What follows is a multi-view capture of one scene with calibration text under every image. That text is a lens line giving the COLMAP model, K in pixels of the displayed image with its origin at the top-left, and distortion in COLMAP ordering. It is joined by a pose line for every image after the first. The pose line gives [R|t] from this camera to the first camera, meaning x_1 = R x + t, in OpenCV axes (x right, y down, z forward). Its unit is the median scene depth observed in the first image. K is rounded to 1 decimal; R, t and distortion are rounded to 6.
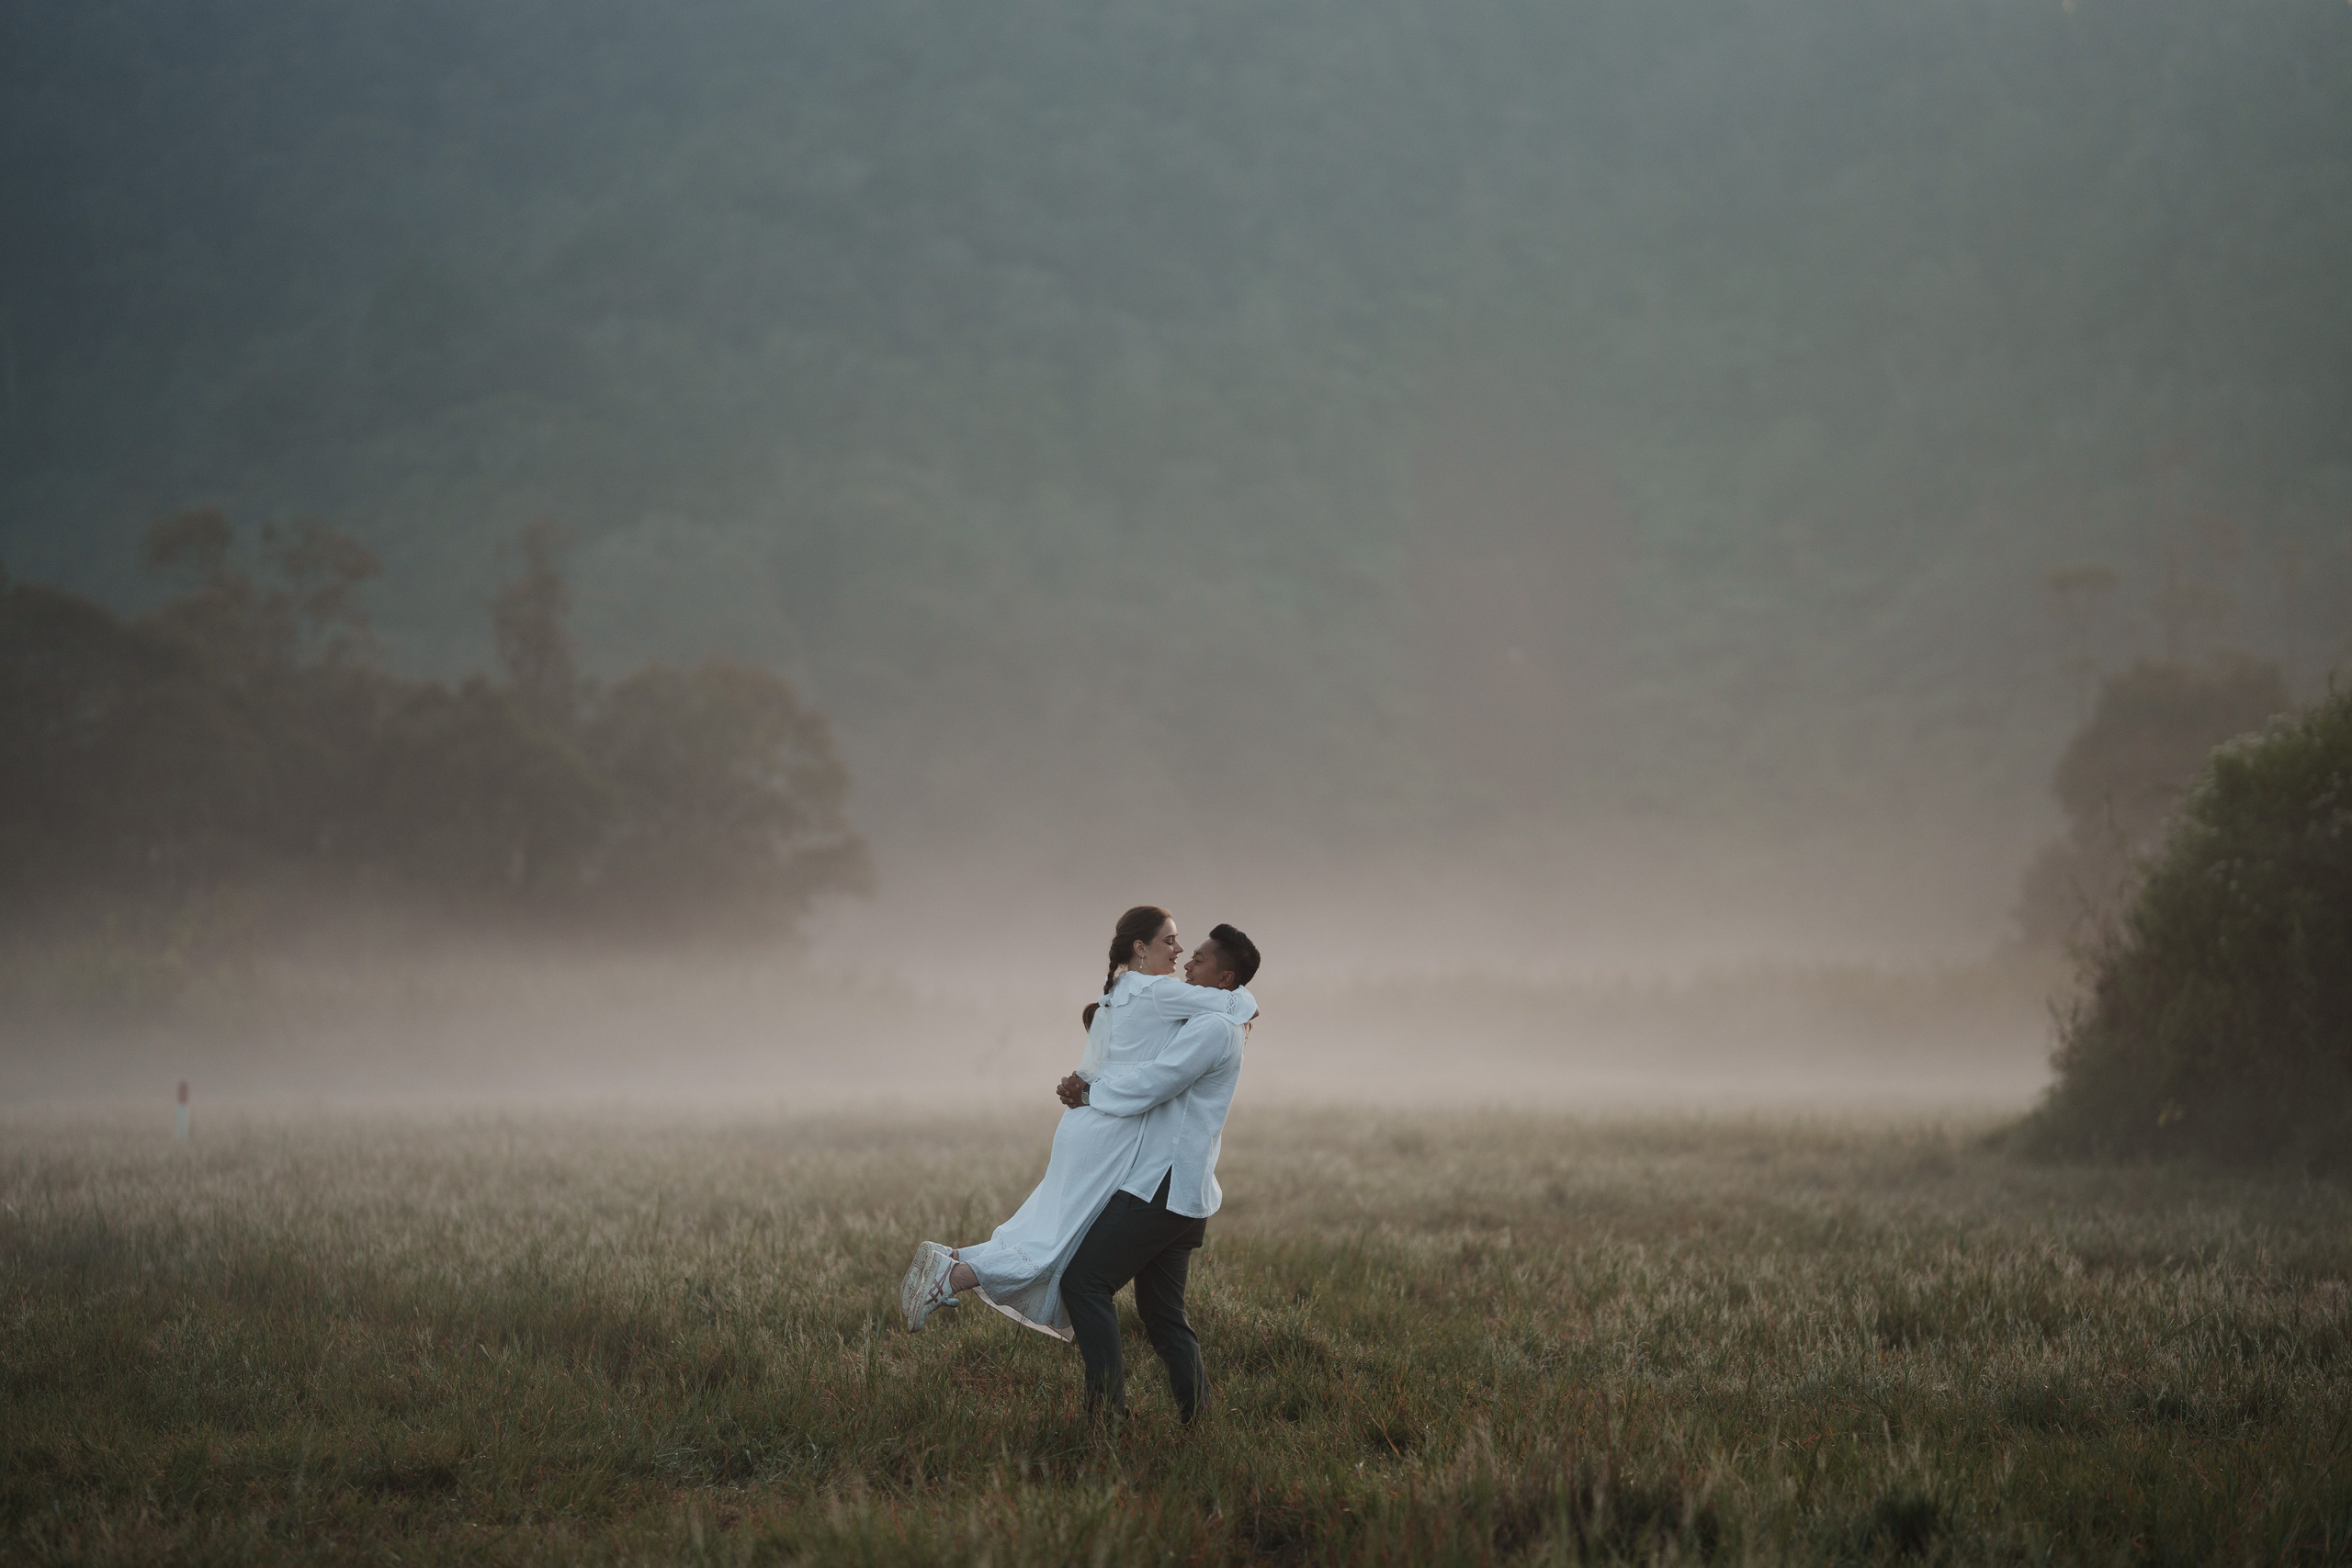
lens RADIAL K [[5751.6, 0, 1192.3], [0, 5751.6, 803.0], [0, 0, 1]] dist [0.672105, 0.367526]
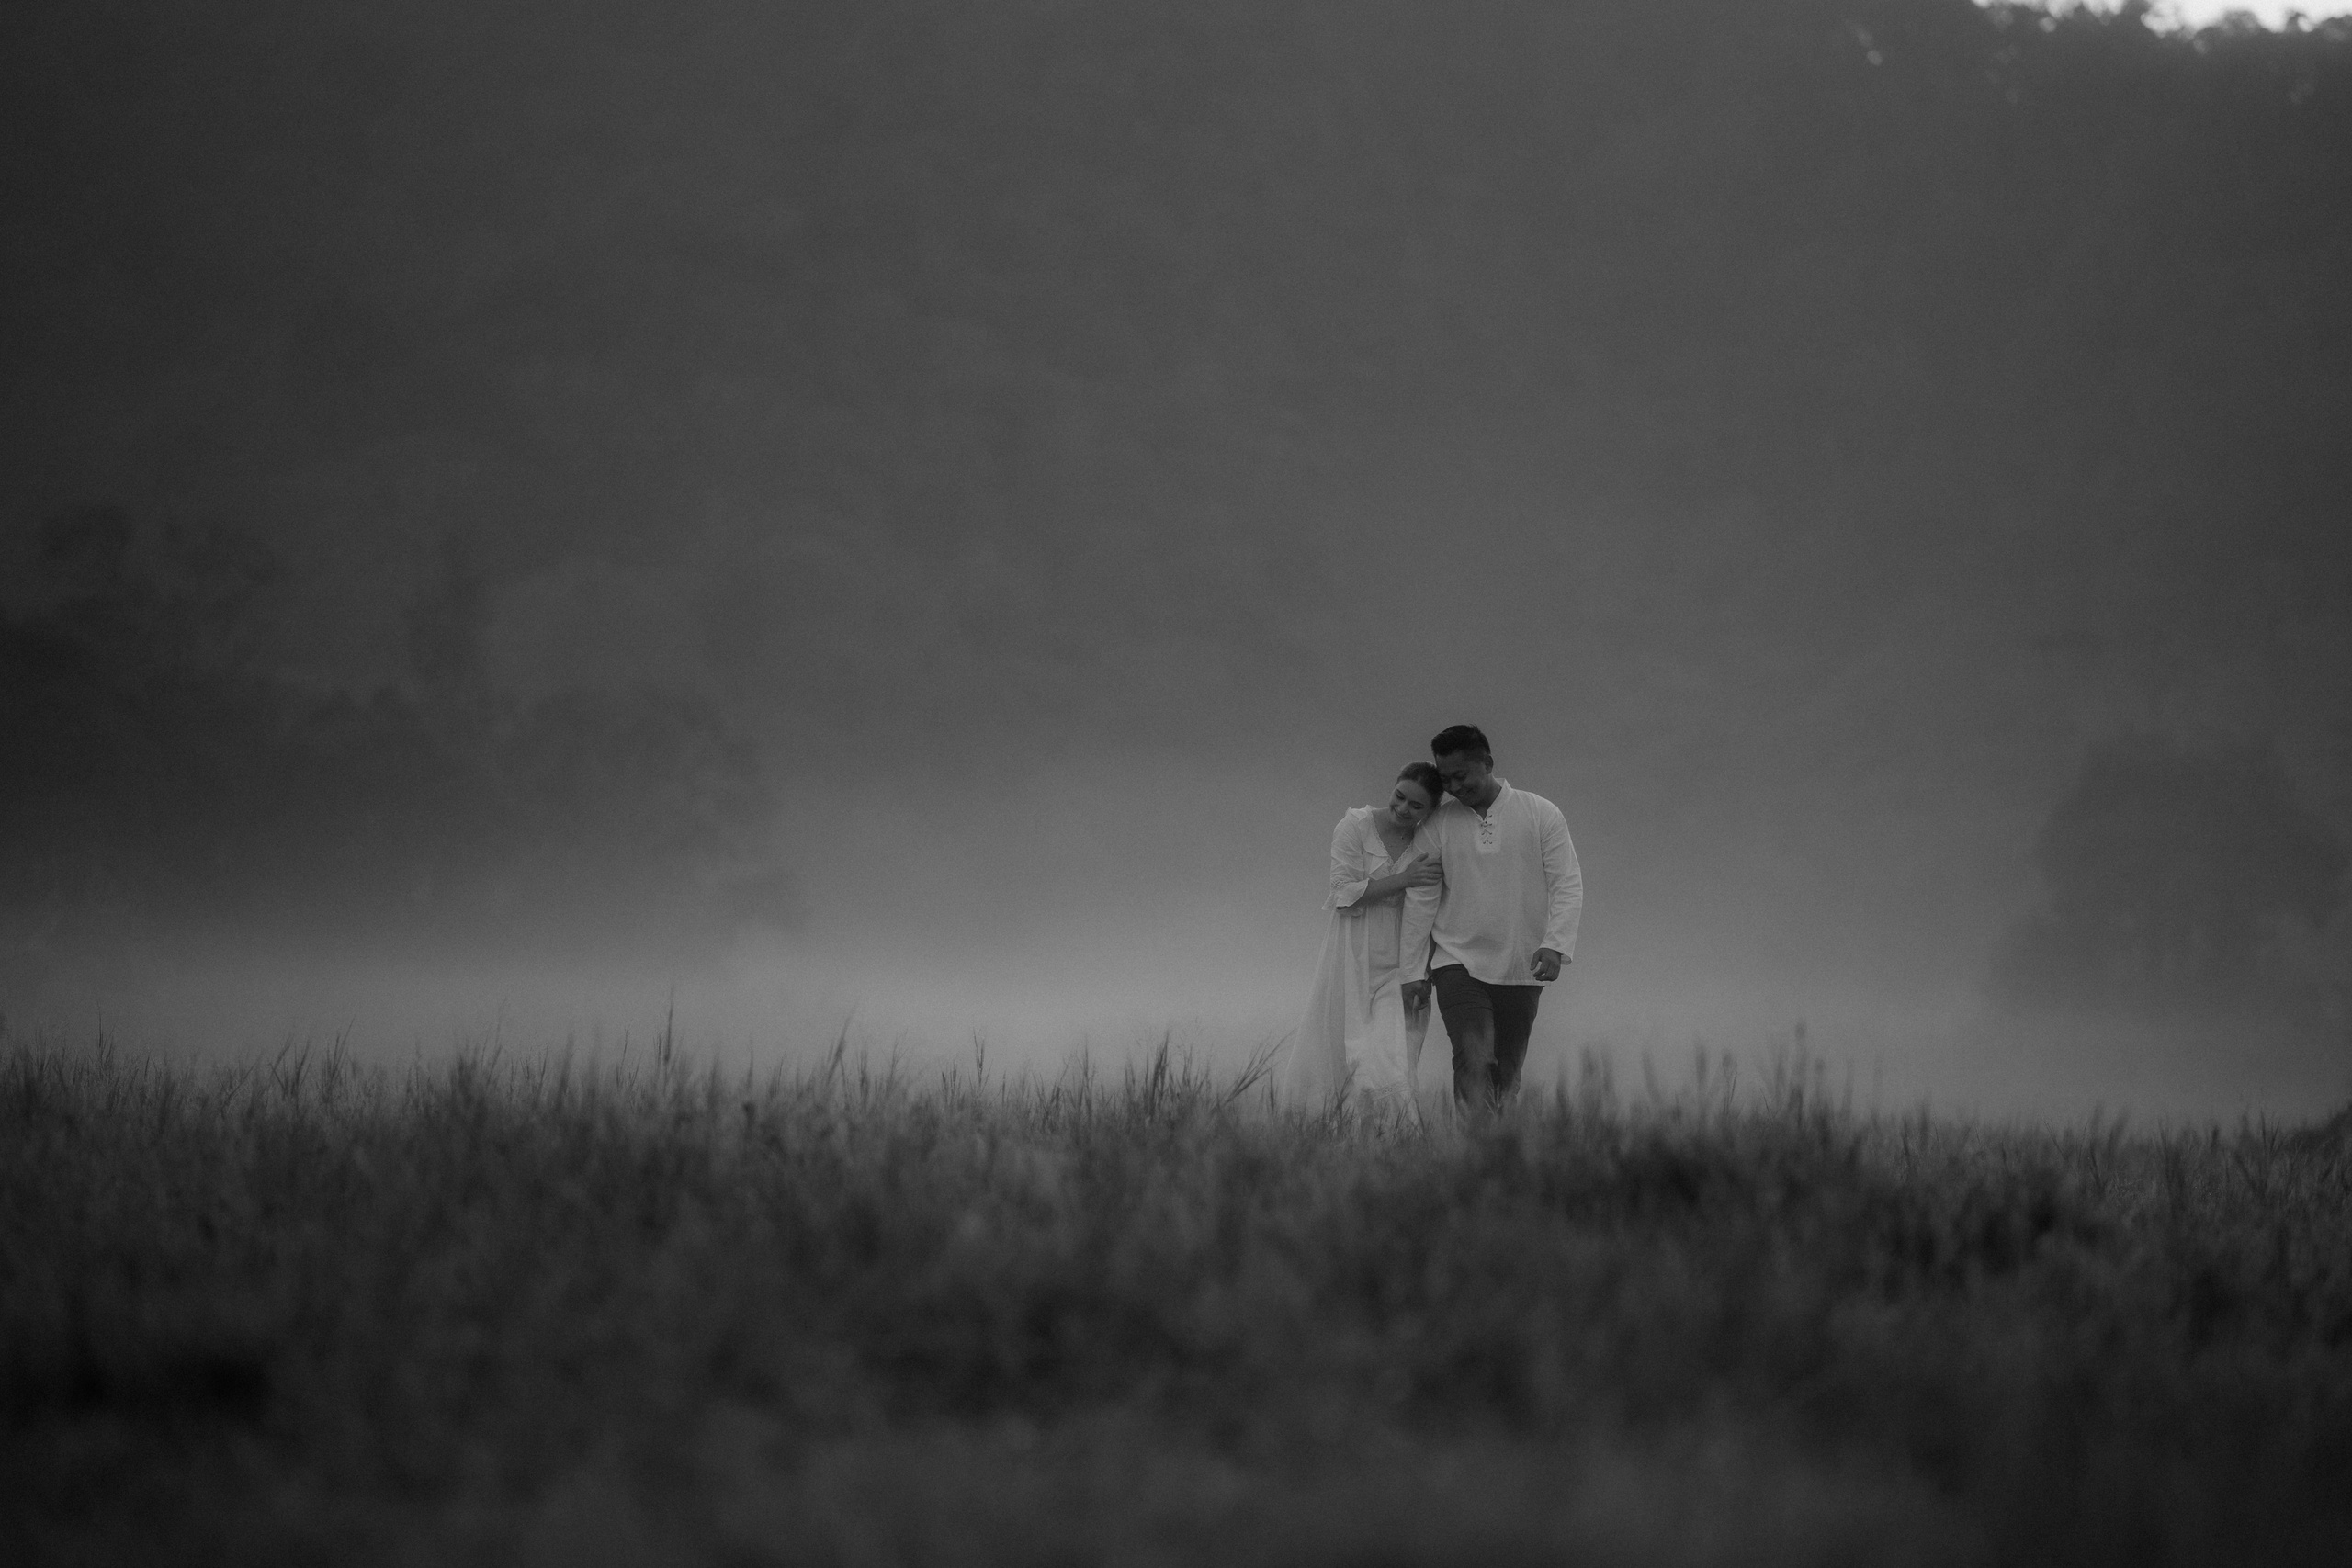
lens RADIAL K [[5445.5, 0, 1176.0], [0, 5445.5, 784.0], [0, 0, 1]] dist [1.375540, 0.457536]
pose [[0.998985, 0.041450, 0.017634, -0.013286], [-0.041110, 0.998969, -0.019256, 0.014337], [-0.018414, 0.018511, 0.999659, 0.111783]]
